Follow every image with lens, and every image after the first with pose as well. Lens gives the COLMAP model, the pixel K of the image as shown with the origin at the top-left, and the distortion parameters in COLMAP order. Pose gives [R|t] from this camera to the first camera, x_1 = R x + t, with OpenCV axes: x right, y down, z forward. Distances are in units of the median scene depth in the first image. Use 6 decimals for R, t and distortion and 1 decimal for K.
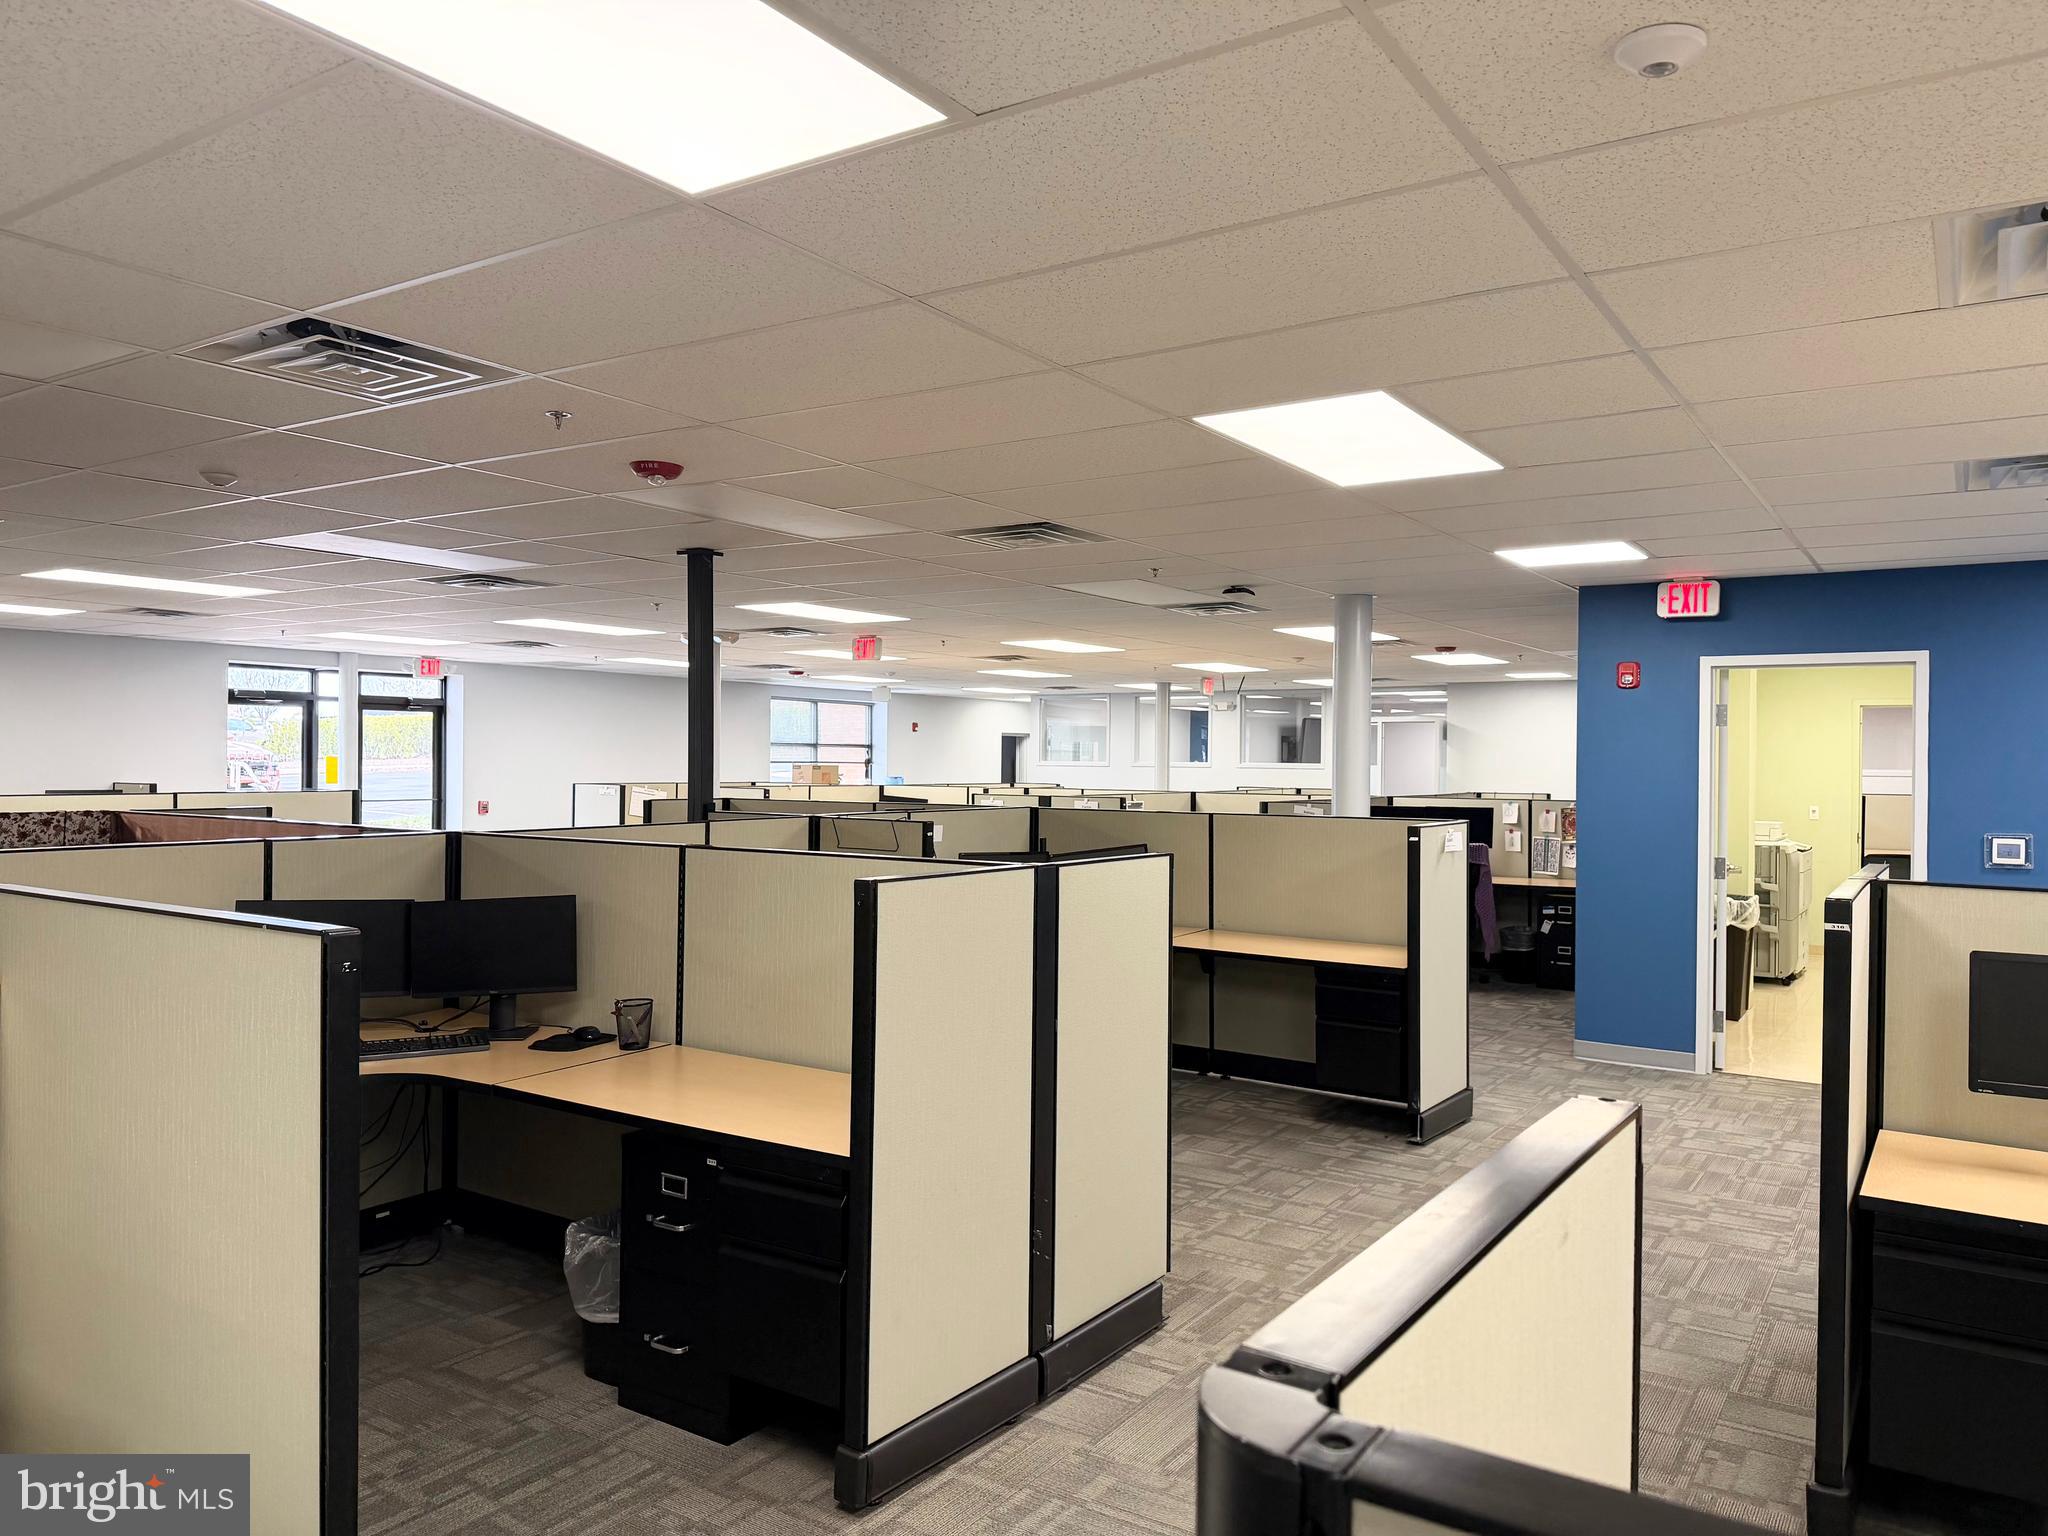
lens RADIAL K [[1458.0, 0, 1018.3], [0, 1458.0, 759.3], [0, 0, 1]] dist [-0.007027, -0.005889]
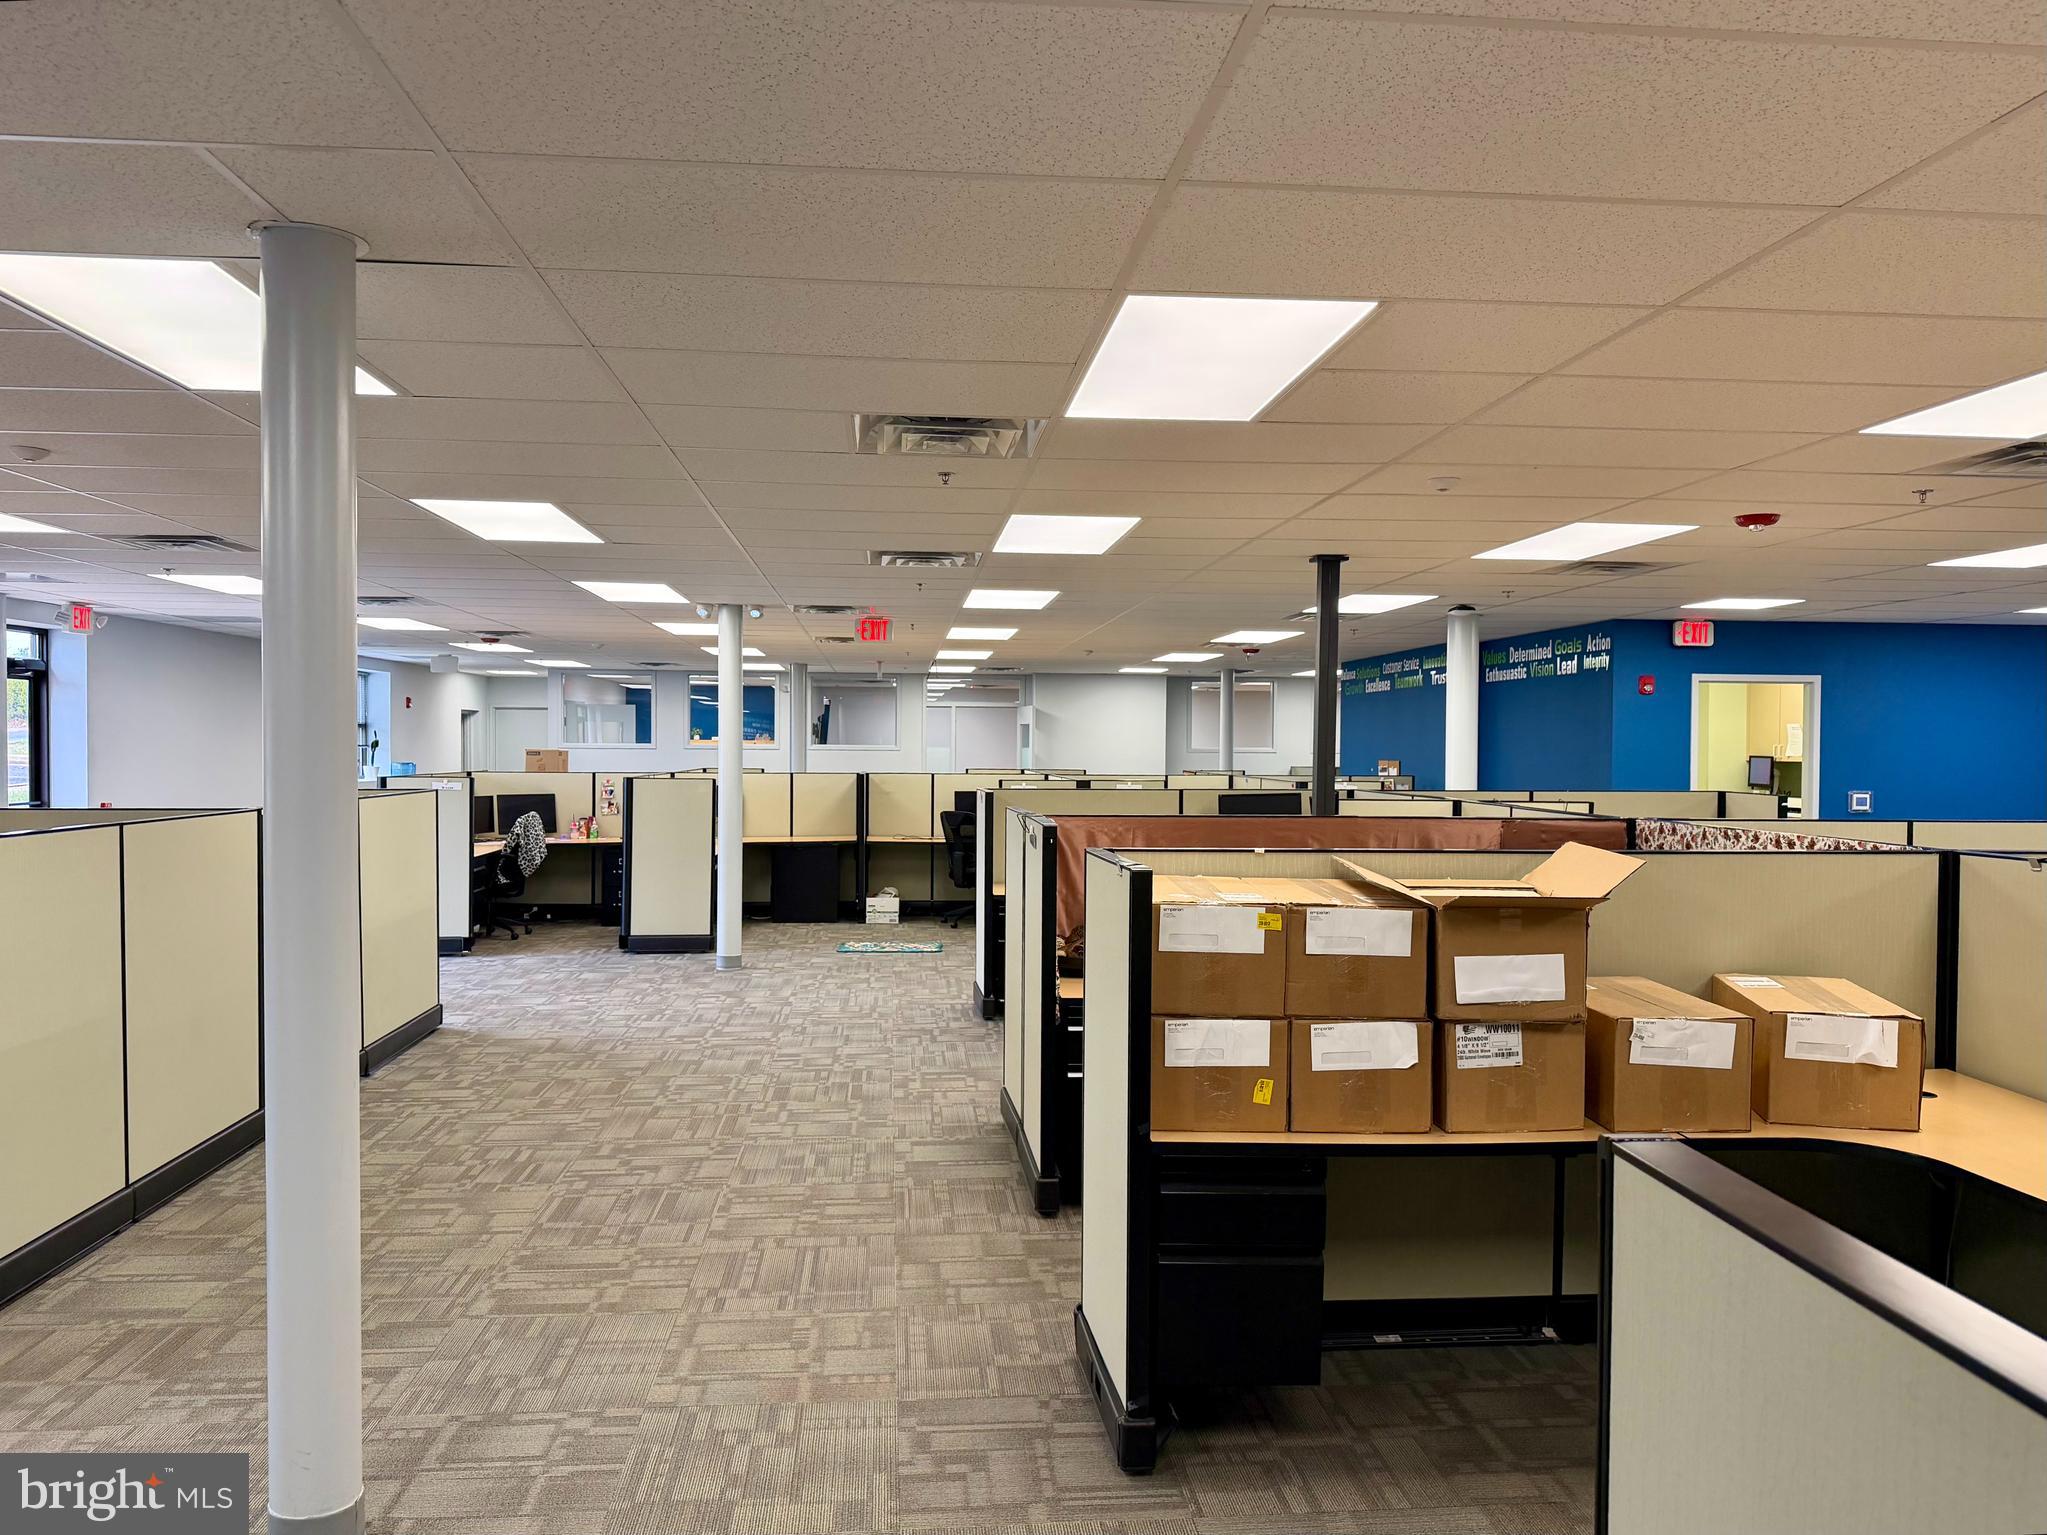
lens RADIAL K [[1457.3, 0, 1001.5], [0, 1457.3, 778.6], [0, 0, 1]] dist [-0.007027, -0.005889]
pose [[0.792423, -0.019337, 0.609666, -0.954360], [0.000234, 0.999507, 0.031398, -0.012079], [-0.609972, -0.024738, 0.792036, 0.273526]]
